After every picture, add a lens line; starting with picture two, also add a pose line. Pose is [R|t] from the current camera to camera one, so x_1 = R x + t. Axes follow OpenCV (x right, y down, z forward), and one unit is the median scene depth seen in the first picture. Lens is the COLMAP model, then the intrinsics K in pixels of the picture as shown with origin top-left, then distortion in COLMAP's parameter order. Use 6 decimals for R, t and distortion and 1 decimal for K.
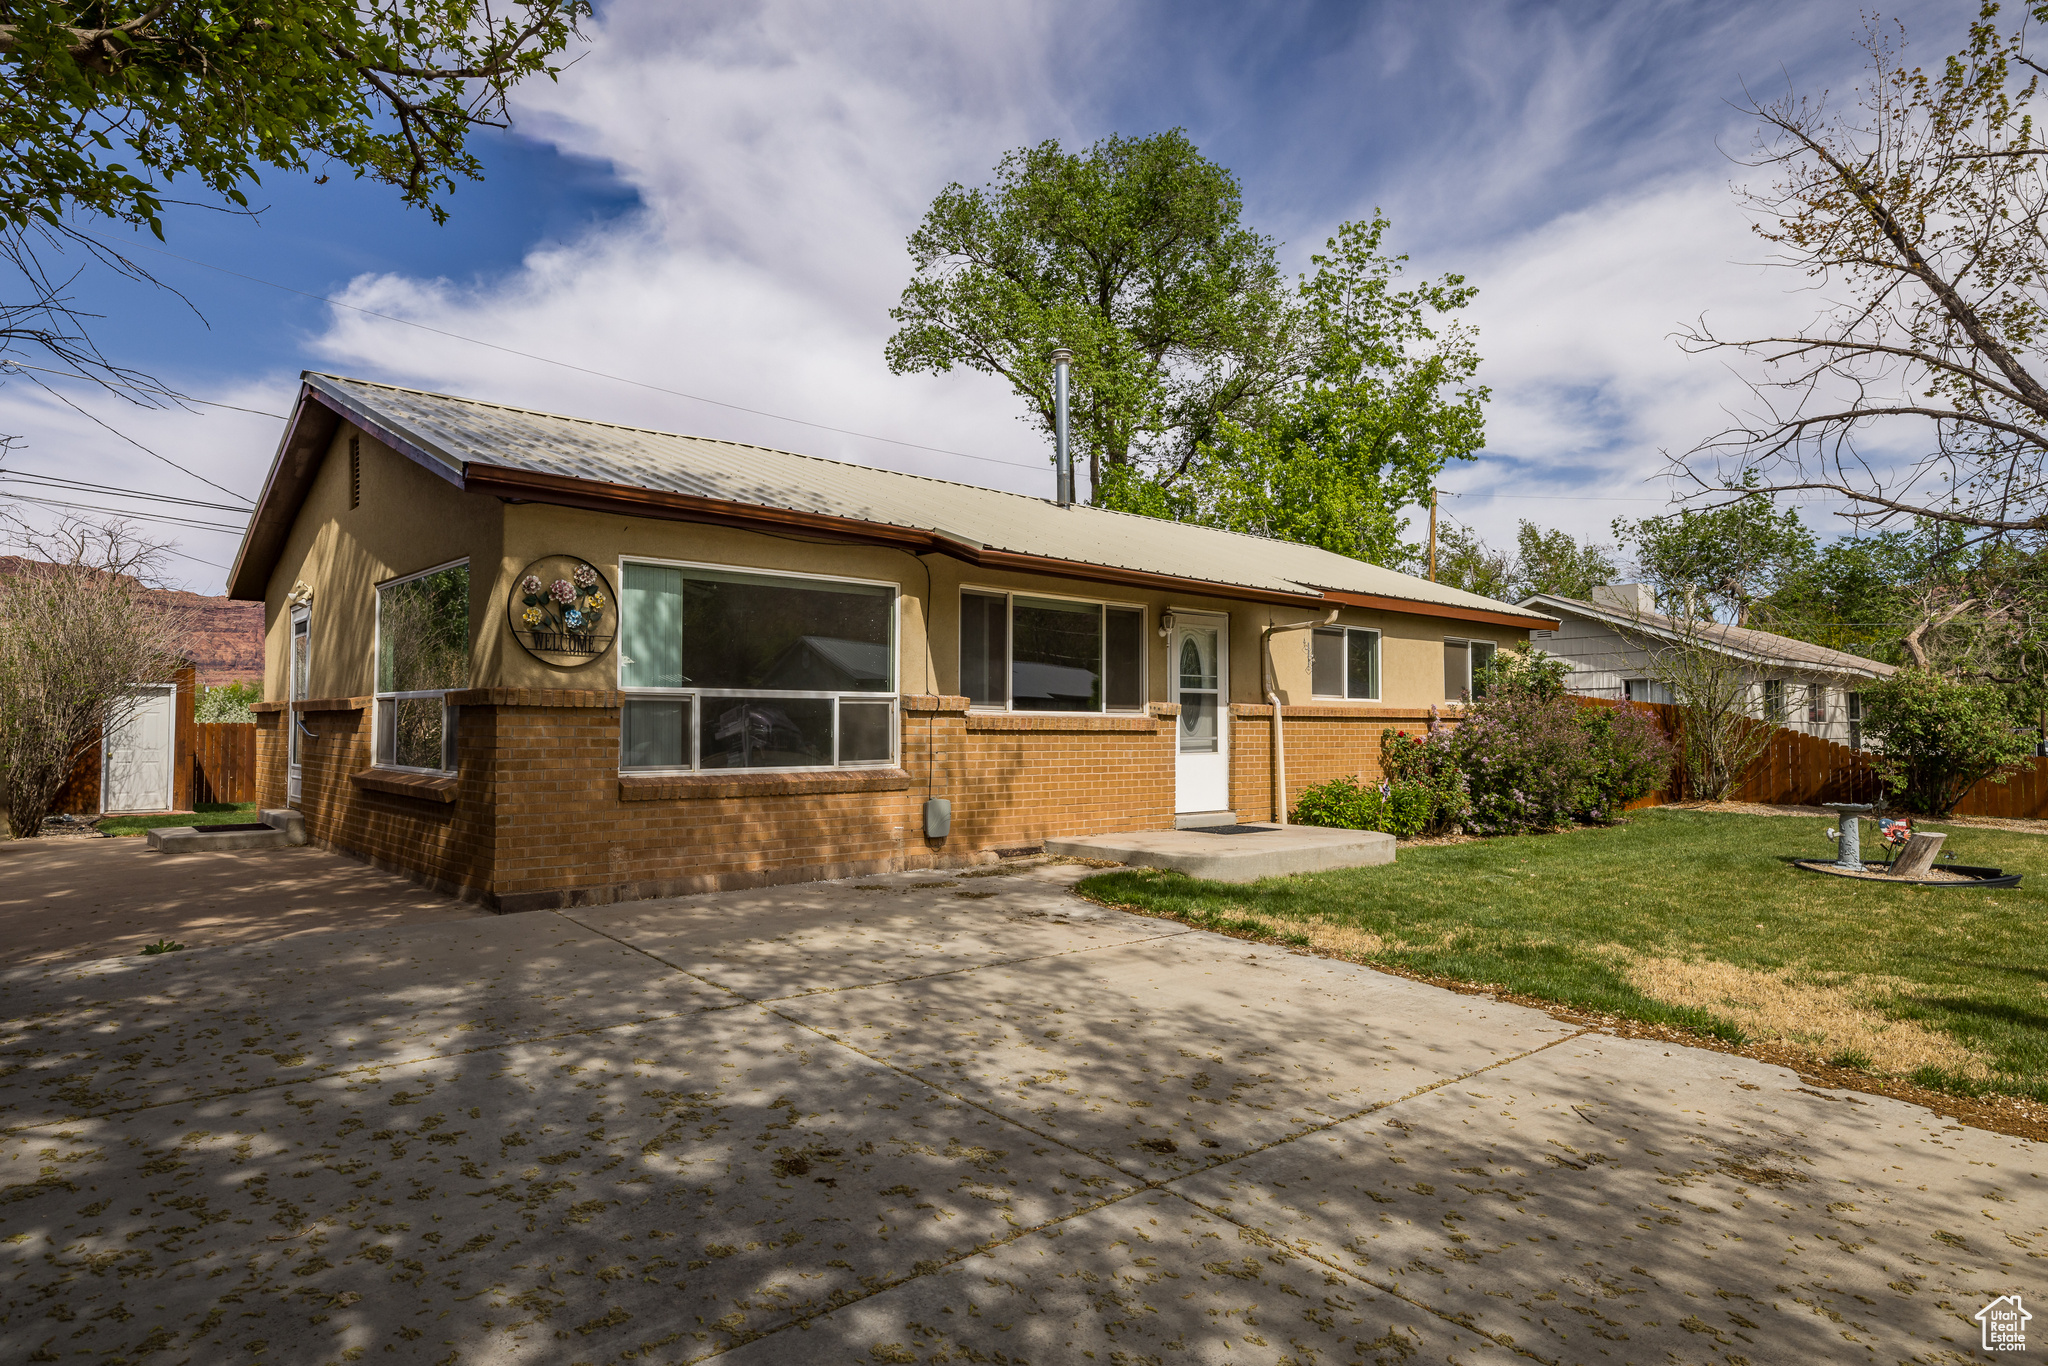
lens RADIAL K [[1217.7, 0, 1024.0], [0, 1217.7, 683.0], [0, 0, 1]] dist [-0.002584, 0.000709]
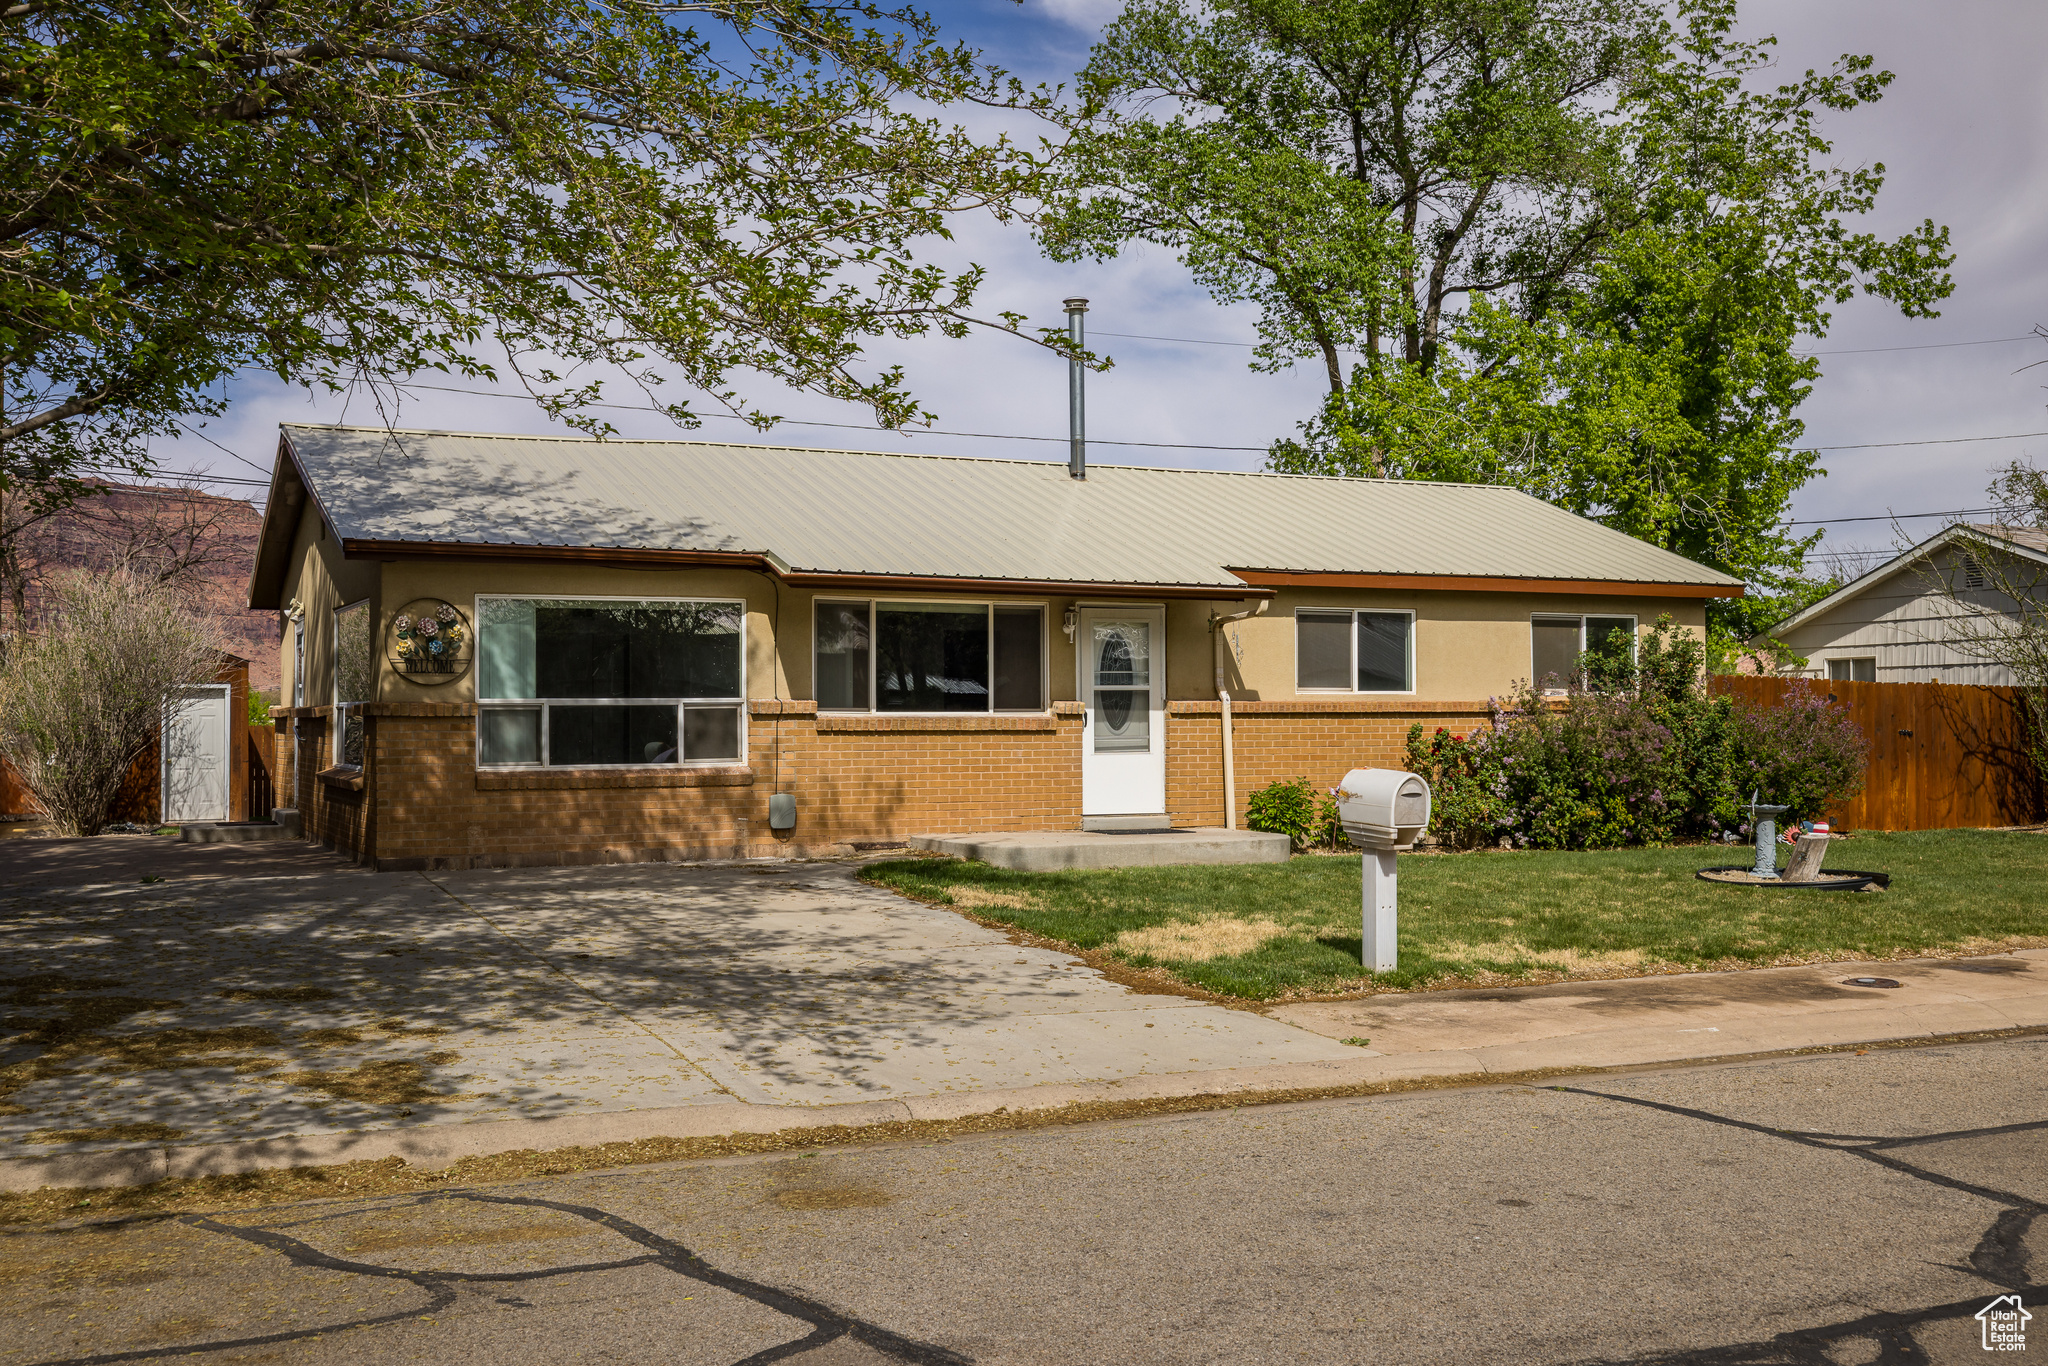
lens RADIAL K [[2028.3, 0, 1024.0], [0, 2028.3, 683.0], [0, 0, 1]] dist [-0.008466, 0.001830]
pose [[0.965658, -0.012549, -0.259512, 0.503773], [0.017026, 0.999742, 0.015011, -0.023719], [0.259257, -0.018914, 0.965623, -0.581585]]
